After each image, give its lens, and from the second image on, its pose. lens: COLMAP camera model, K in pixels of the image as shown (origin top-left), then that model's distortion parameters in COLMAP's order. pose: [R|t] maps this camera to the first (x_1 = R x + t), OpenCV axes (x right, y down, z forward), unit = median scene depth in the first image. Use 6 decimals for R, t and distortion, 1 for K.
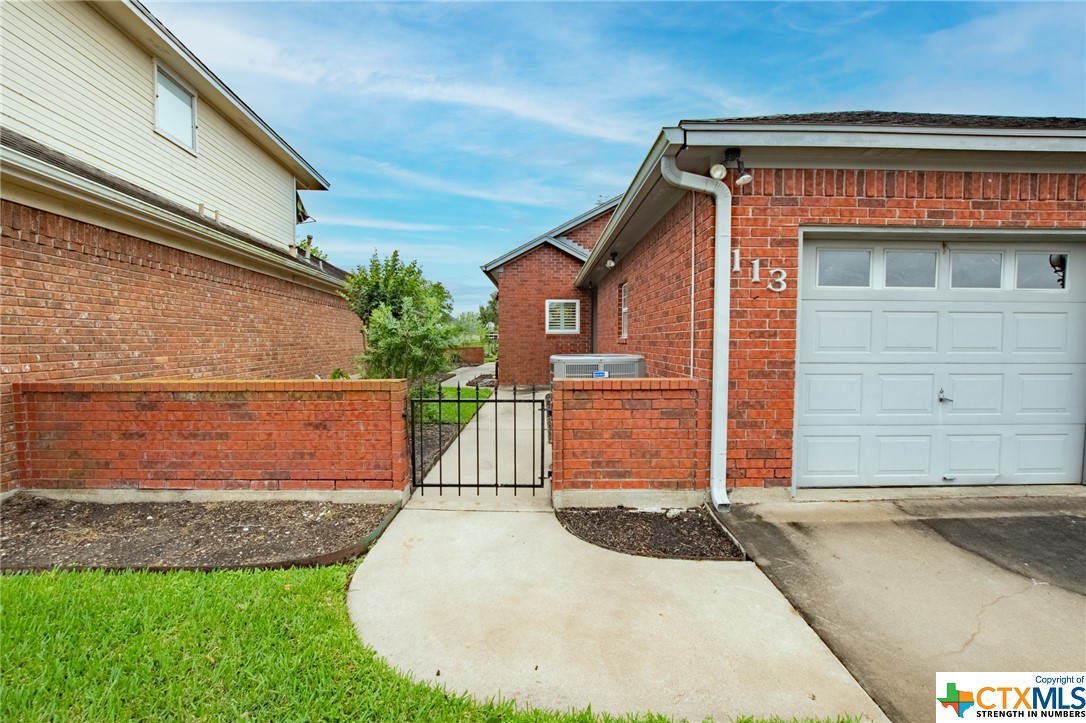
lens RADIAL K [[475.0, 0, 540.1], [0, 475.0, 359.6], [0, 0, 1]] dist [0.000008, 0.000079]
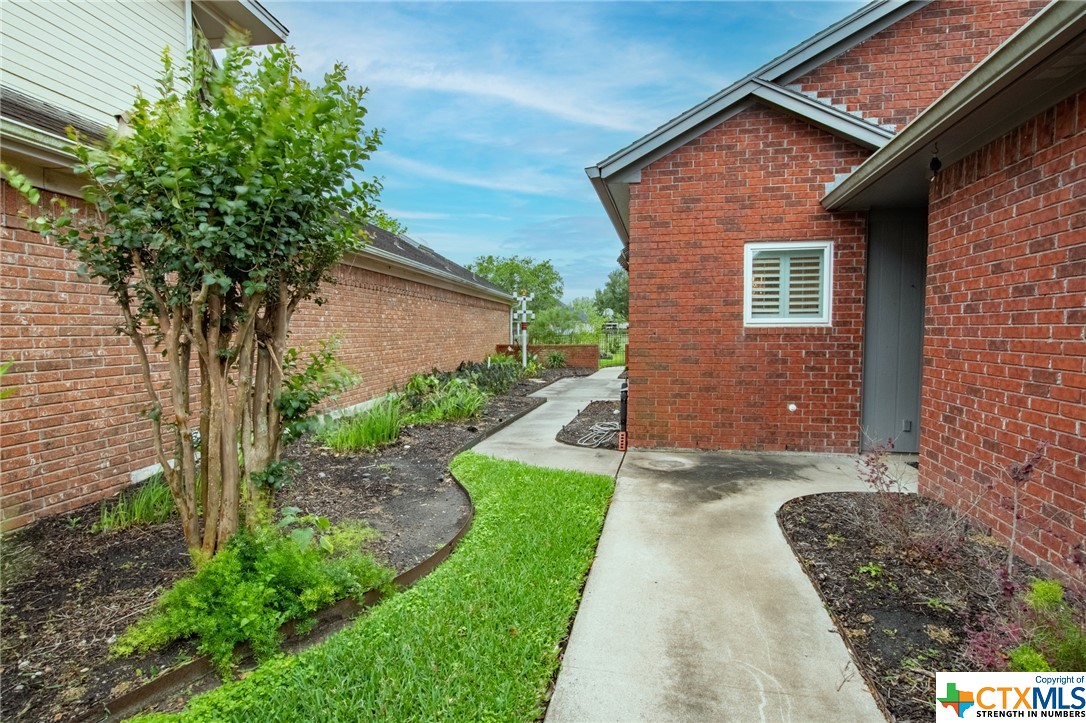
lens RADIAL K [[521.0, 0, 545.5], [0, 521.0, 354.3], [0, 0, 1]] dist [-0.007002, -0.000255]
pose [[0.975138, 0.007053, -0.221486, -0.176062], [-0.005440, 0.999954, 0.007891, -0.105321], [0.221531, -0.006490, 0.975132, 1.639048]]
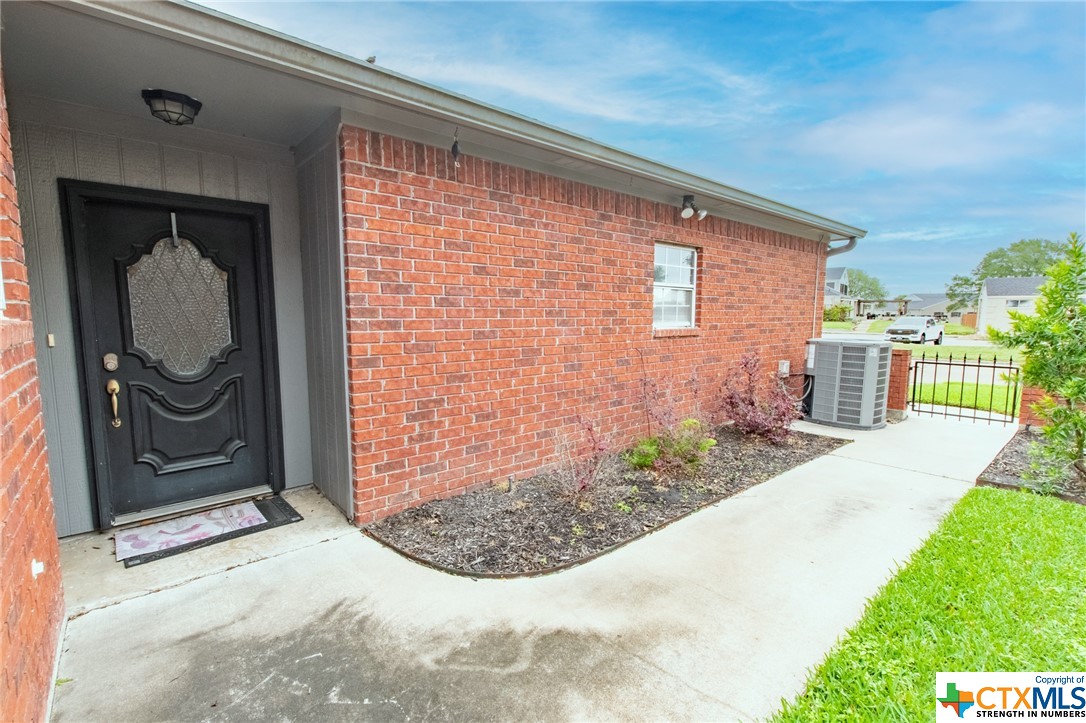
lens RADIAL K [[475.0, 0, 543.4], [0, 475.0, 367.6], [0, 0, 1]] dist [0.000008, 0.000079]
pose [[-0.640651, -0.082002, 0.763441, -0.655833], [0.033822, 0.990302, 0.134751, -0.228498], [-0.767087, 0.112149, -0.631665, 4.272077]]
